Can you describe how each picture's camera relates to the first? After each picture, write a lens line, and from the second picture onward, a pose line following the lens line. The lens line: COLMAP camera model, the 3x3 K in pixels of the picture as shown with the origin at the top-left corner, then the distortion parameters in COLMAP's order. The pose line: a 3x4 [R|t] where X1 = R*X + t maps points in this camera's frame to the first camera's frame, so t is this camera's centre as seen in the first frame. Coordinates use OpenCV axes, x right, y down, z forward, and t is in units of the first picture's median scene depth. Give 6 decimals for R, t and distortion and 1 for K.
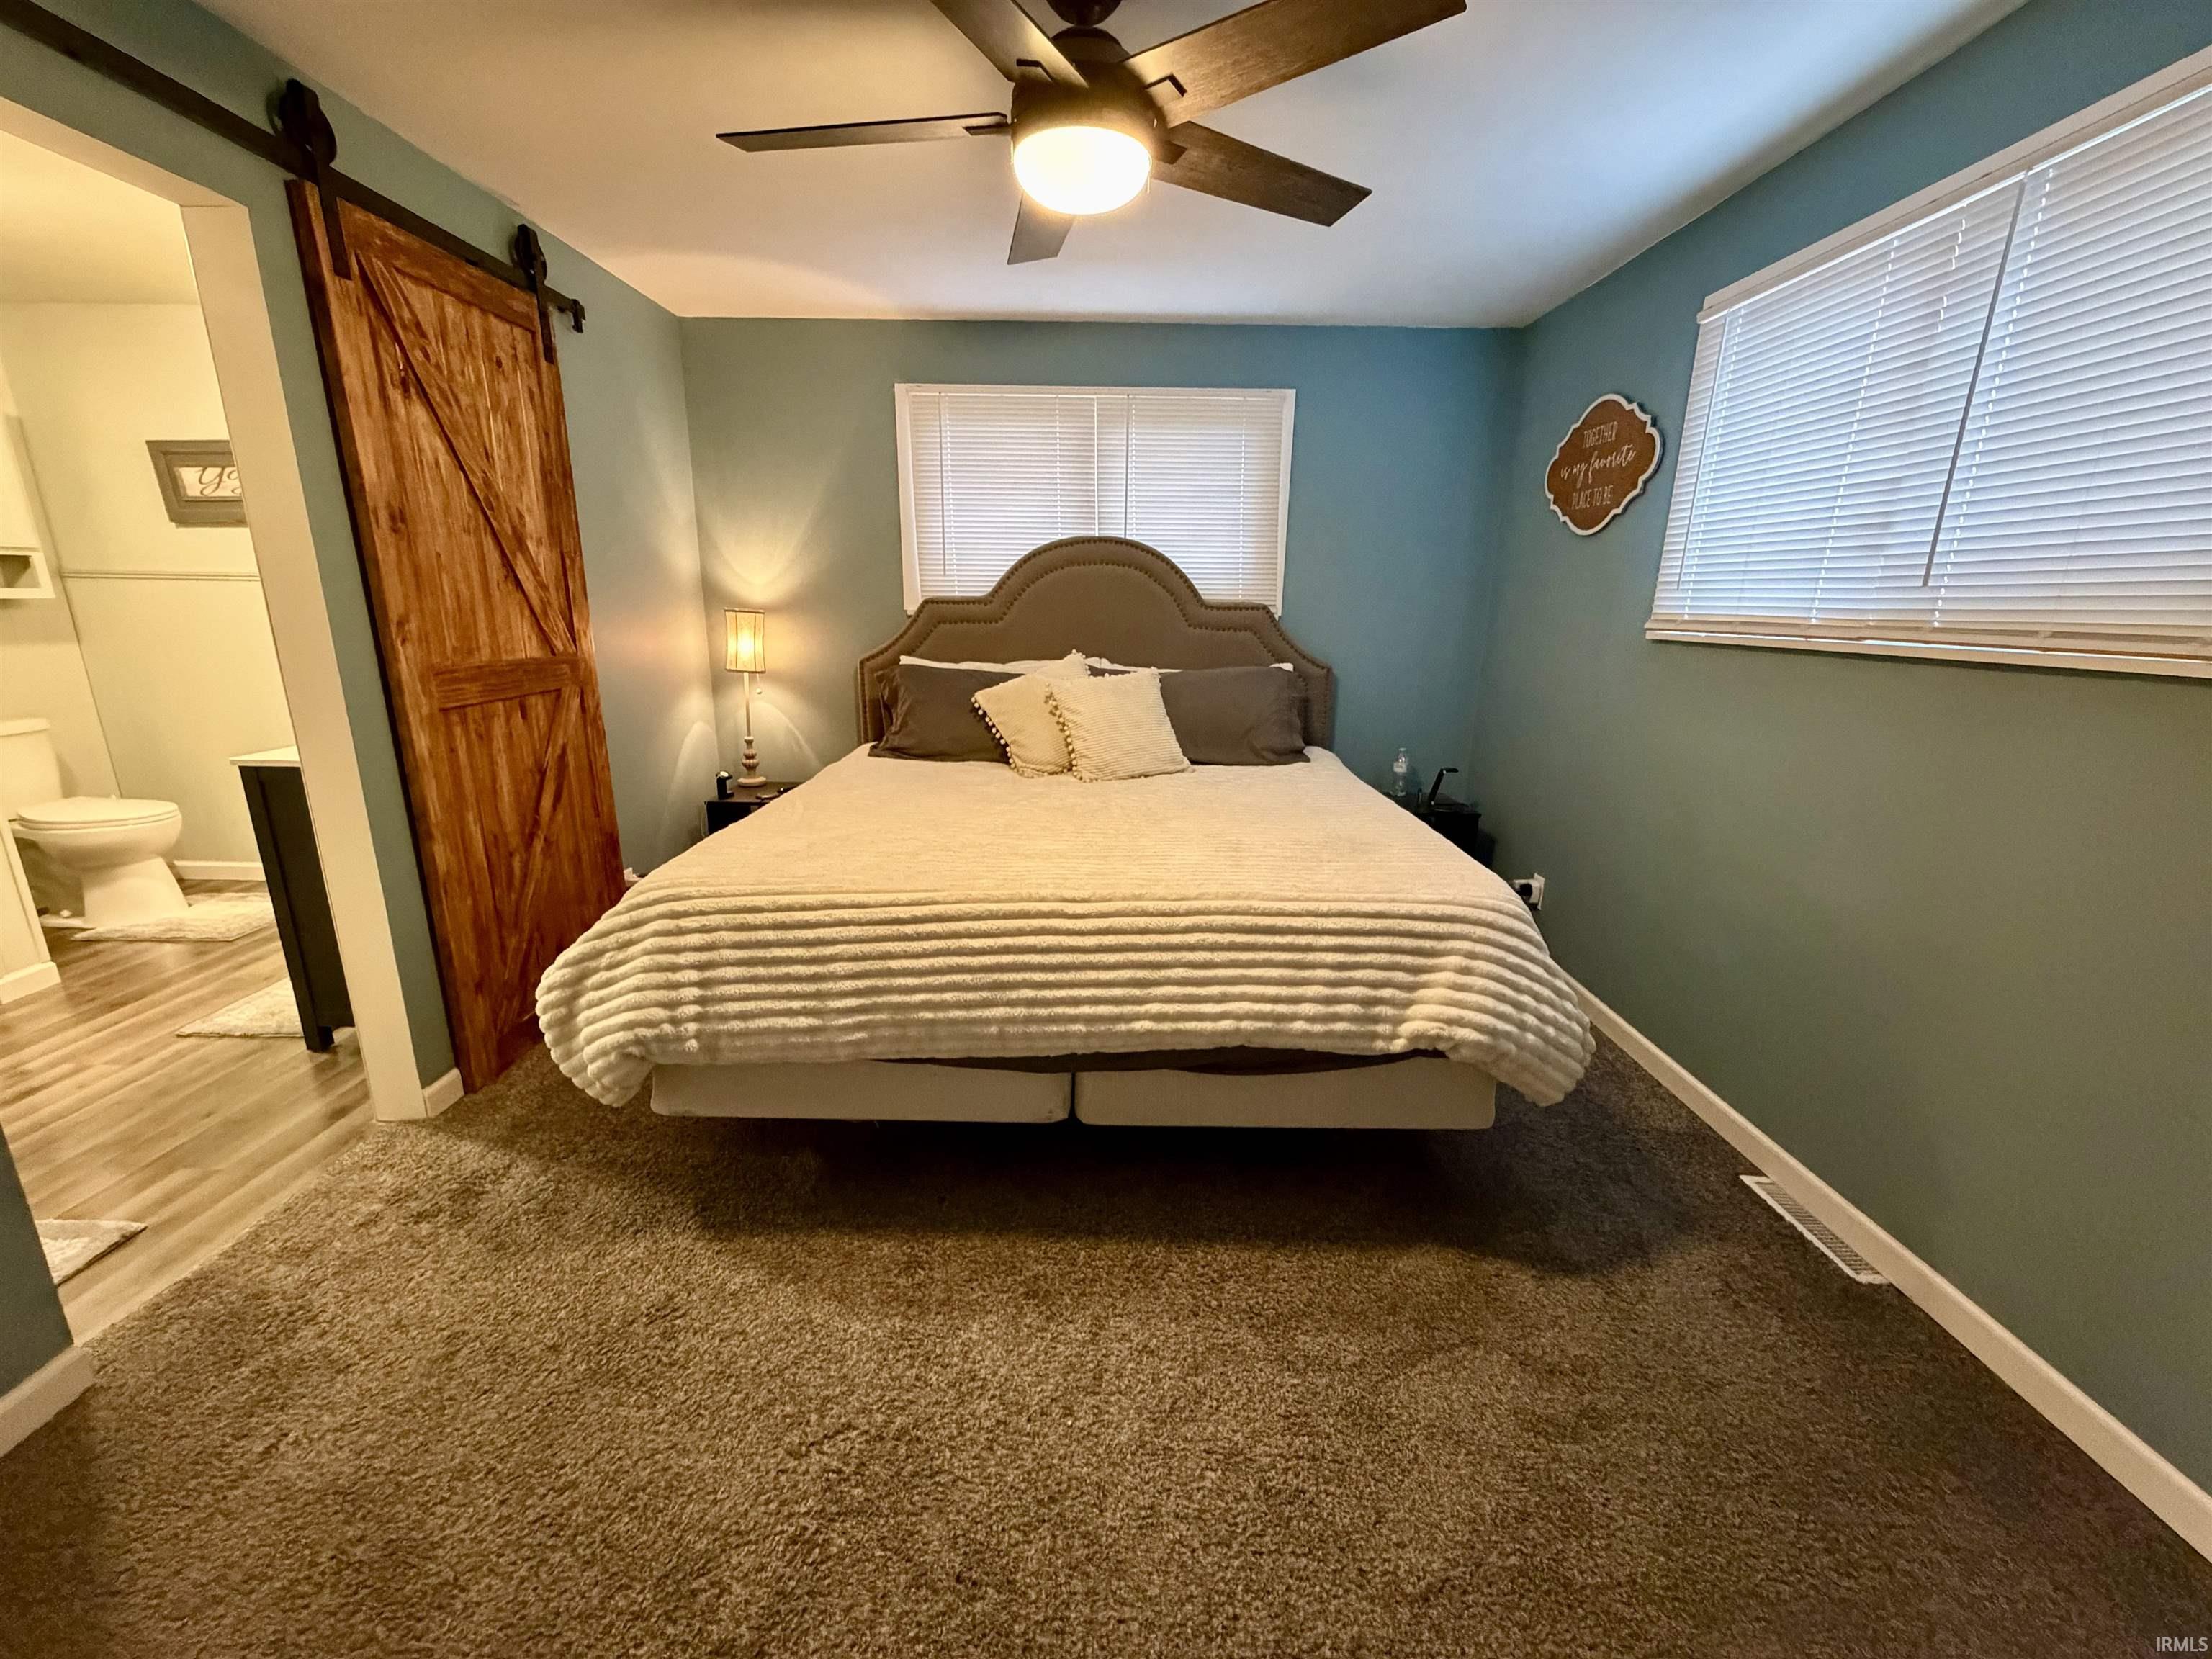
lens RADIAL K [[888.9, 0, 1095.9], [0, 888.9, 831.0], [0, 0, 1]] dist [0.002274, -0.000310]
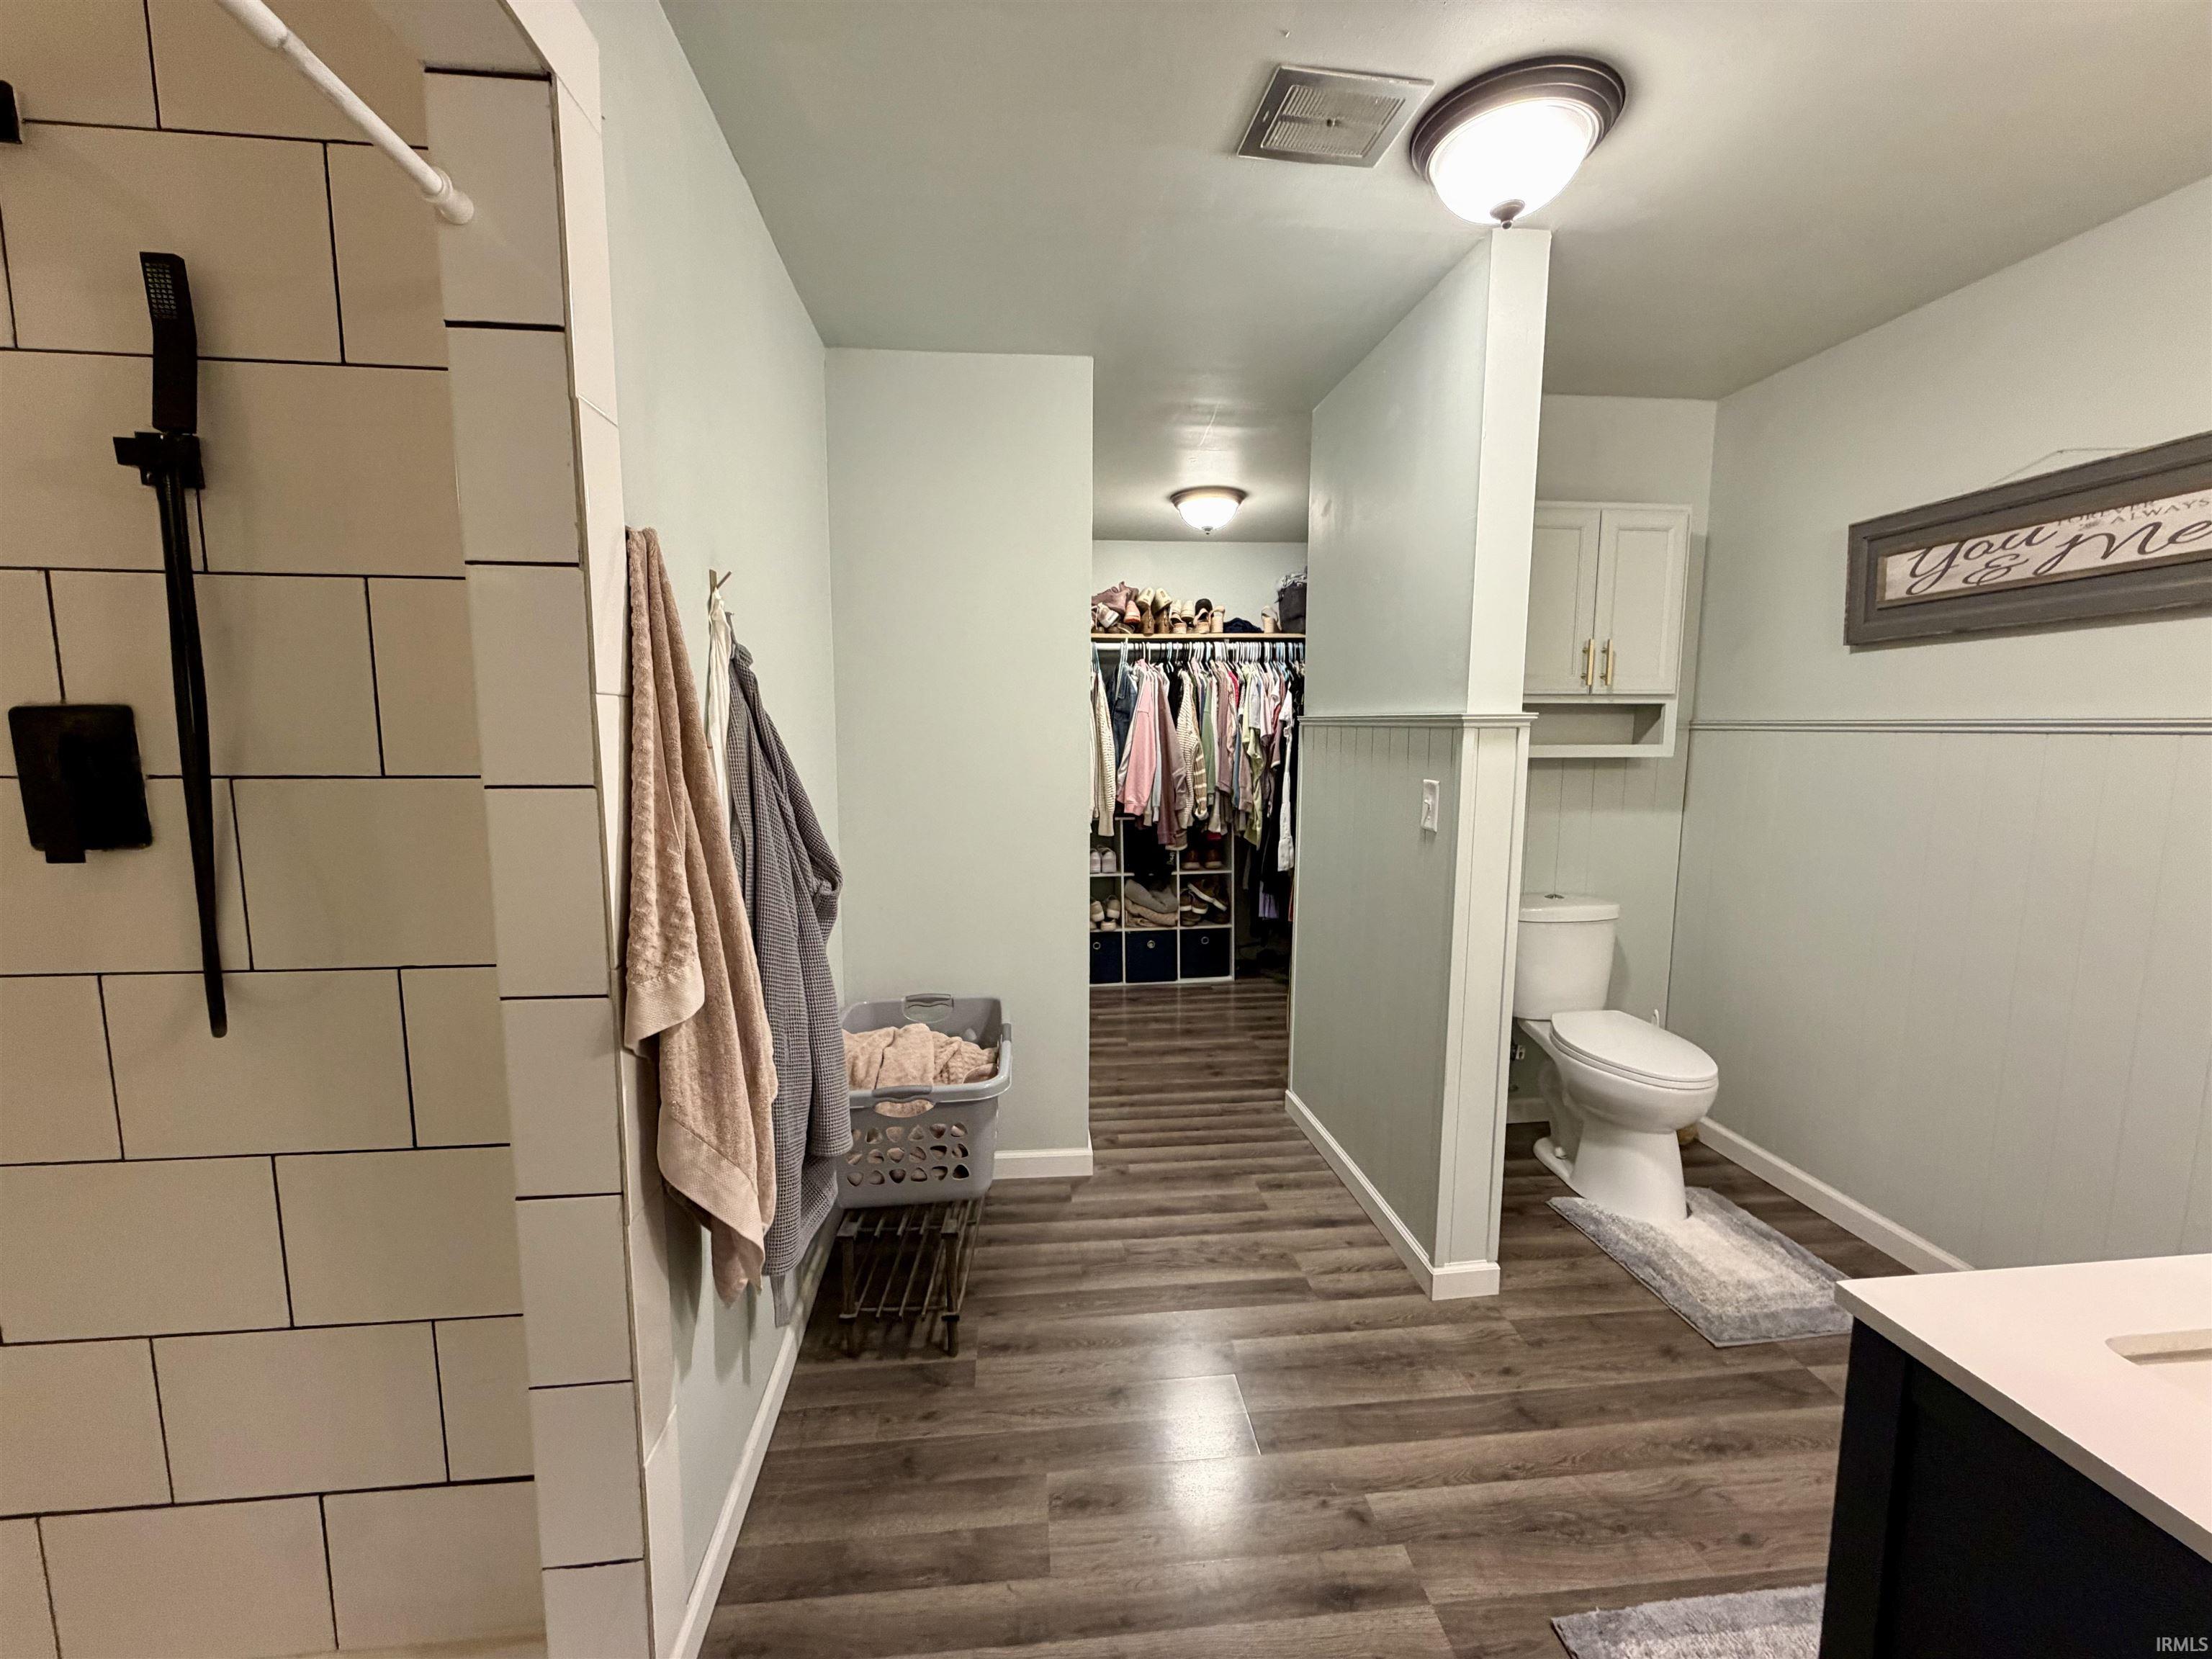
lens RADIAL K [[888.9, 0, 1091.9], [0, 888.9, 831.1], [0, 0, 1]] dist [0.002274, -0.000310]
pose [[0.109476, 0.100177, -0.988928, -0.740098], [-0.254327, 0.964613, 0.069559, -0.203703], [0.960902, 0.243897, 0.131080, 0.702263]]
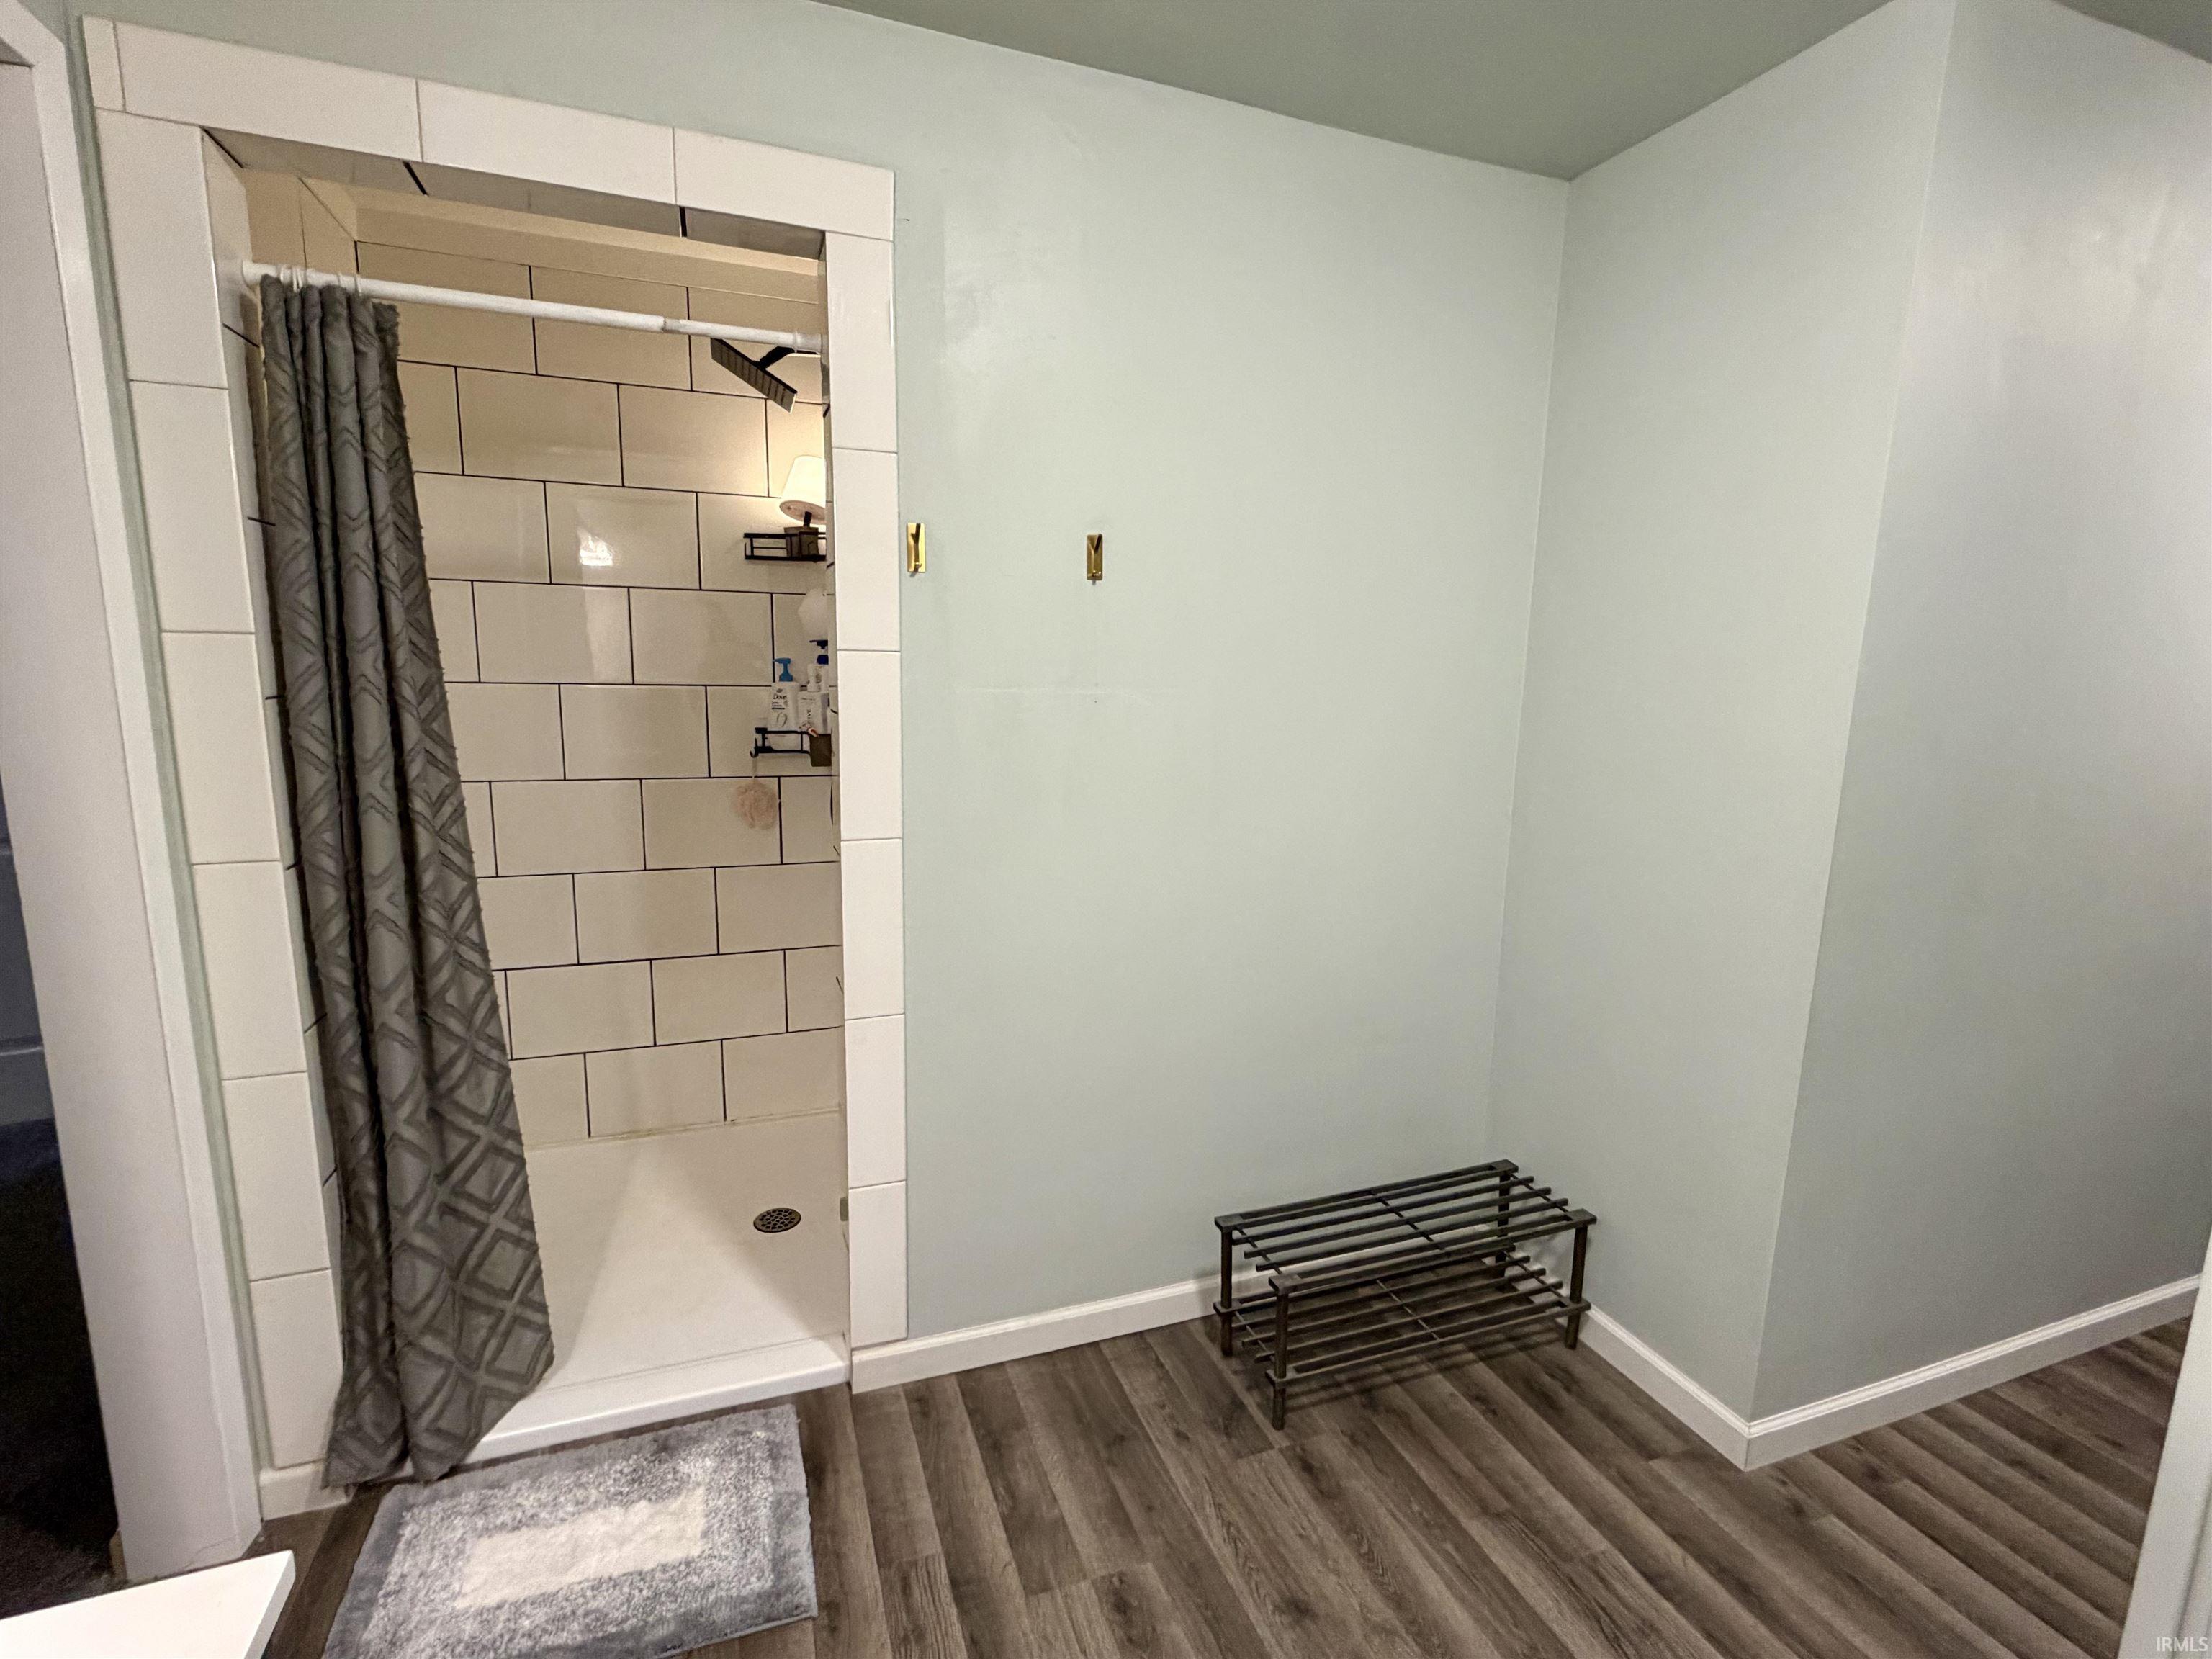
lens RADIAL K [[1029.0, 0, 1104.5], [0, 1029.0, 832.2], [0, 0, 1]] dist [0.000400, -0.000214]
pose [[-0.934643, 0.020601, -0.354991, -1.138630], [-0.124986, 0.915586, 0.382205, -0.368287], [0.332899, 0.401594, -0.853171, 1.284345]]
